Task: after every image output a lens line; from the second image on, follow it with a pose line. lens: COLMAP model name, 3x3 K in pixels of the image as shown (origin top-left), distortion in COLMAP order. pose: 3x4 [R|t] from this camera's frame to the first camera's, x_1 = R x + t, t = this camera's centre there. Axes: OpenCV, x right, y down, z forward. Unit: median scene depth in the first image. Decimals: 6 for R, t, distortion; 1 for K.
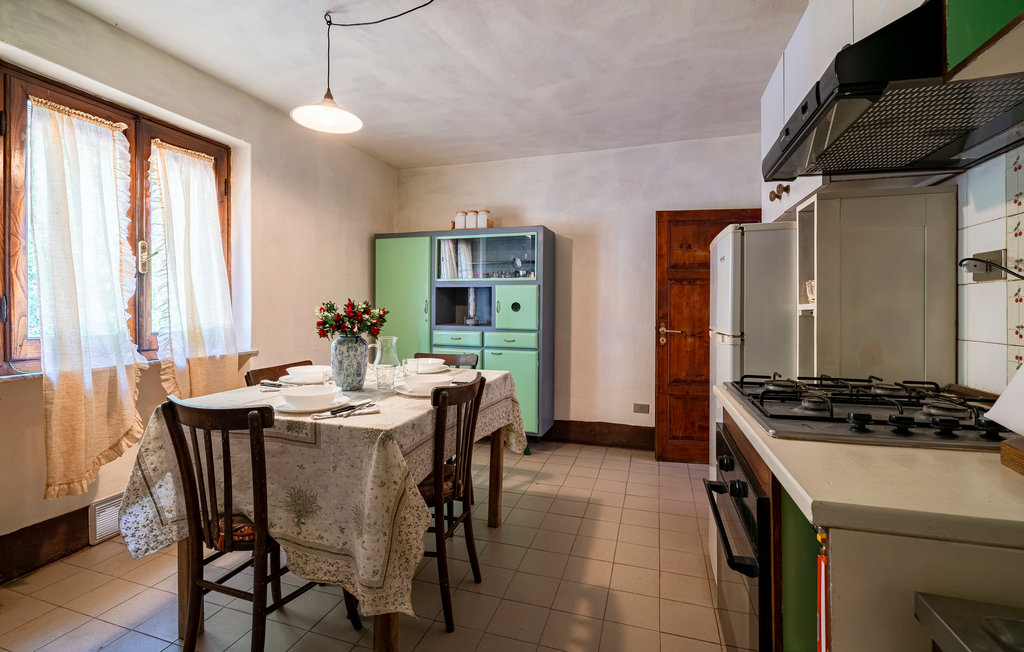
lens RADIAL K [[467.3, 0, 514.0], [0, 467.3, 312.6], [0, 0, 1]] dist [0.000533, 0.000338]
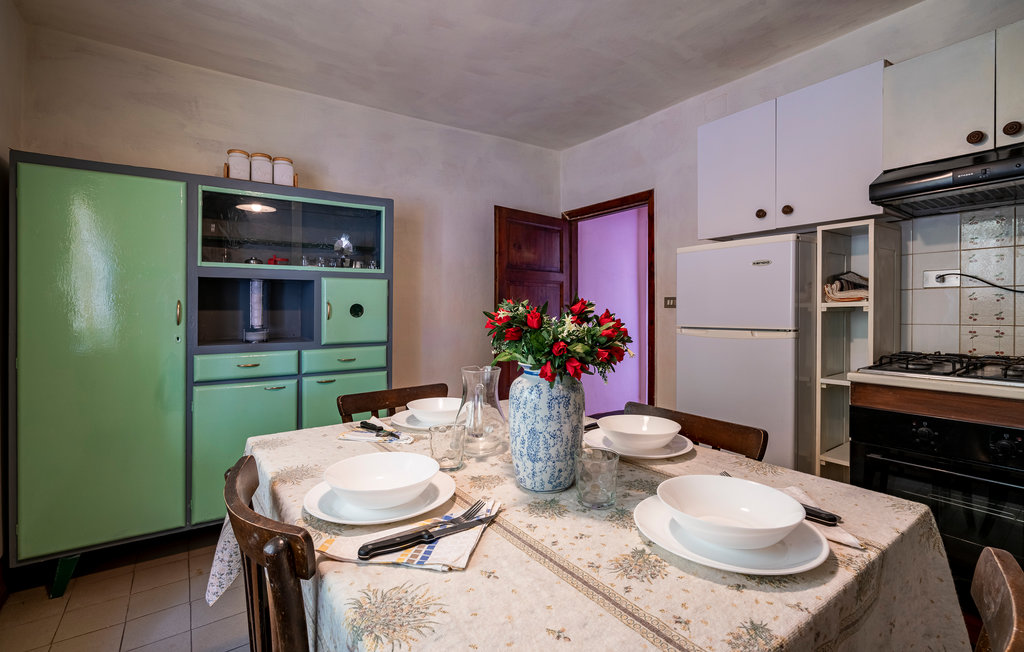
lens RADIAL K [[467.3, 0, 514.0], [0, 467.3, 312.6], [0, 0, 1]] dist [0.000533, 0.000338]
pose [[0.602303, -0.018393, 0.798056, -0.395602], [0.022821, 0.999723, 0.005817, -0.007444], [-0.797941, 0.014709, 0.602556, 0.387523]]
